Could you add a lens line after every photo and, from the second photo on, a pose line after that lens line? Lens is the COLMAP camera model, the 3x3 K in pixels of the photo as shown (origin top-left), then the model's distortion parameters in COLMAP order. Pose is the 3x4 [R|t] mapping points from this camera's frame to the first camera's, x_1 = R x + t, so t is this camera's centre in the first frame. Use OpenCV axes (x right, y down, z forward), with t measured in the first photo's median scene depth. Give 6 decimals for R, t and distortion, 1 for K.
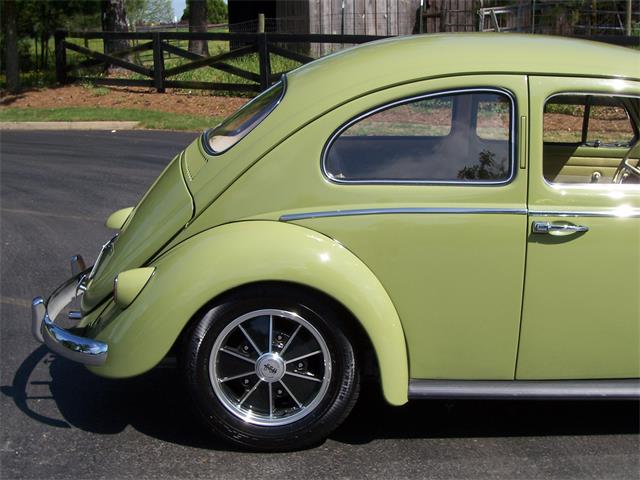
lens RADIAL K [[1028.4, 0, 320.0], [0, 1028.4, 240.0], [0, 0, 1]] dist [-0.213793, 0.122159]
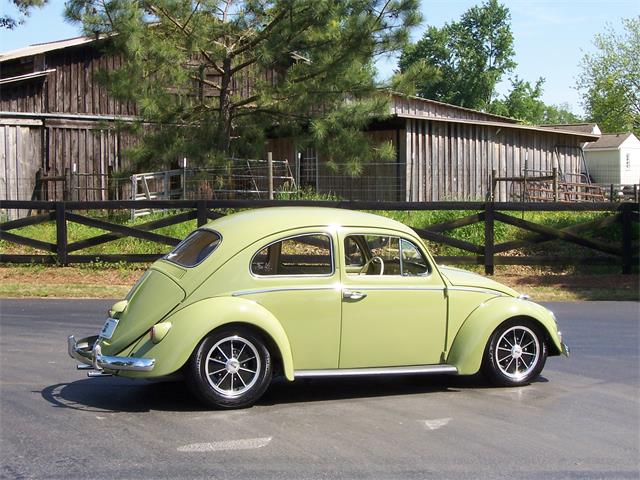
lens RADIAL K [[1280.7, 0, 320.0], [0, 1280.7, 240.0], [0, 0, 1]] dist [-0.035366, -0.604721]
pose [[0.922646, -0.016568, 0.385292, -0.880913], [0.078339, 0.986299, -0.145183, 0.262256], [-0.377607, 0.164136, 0.911302, -1.483441]]
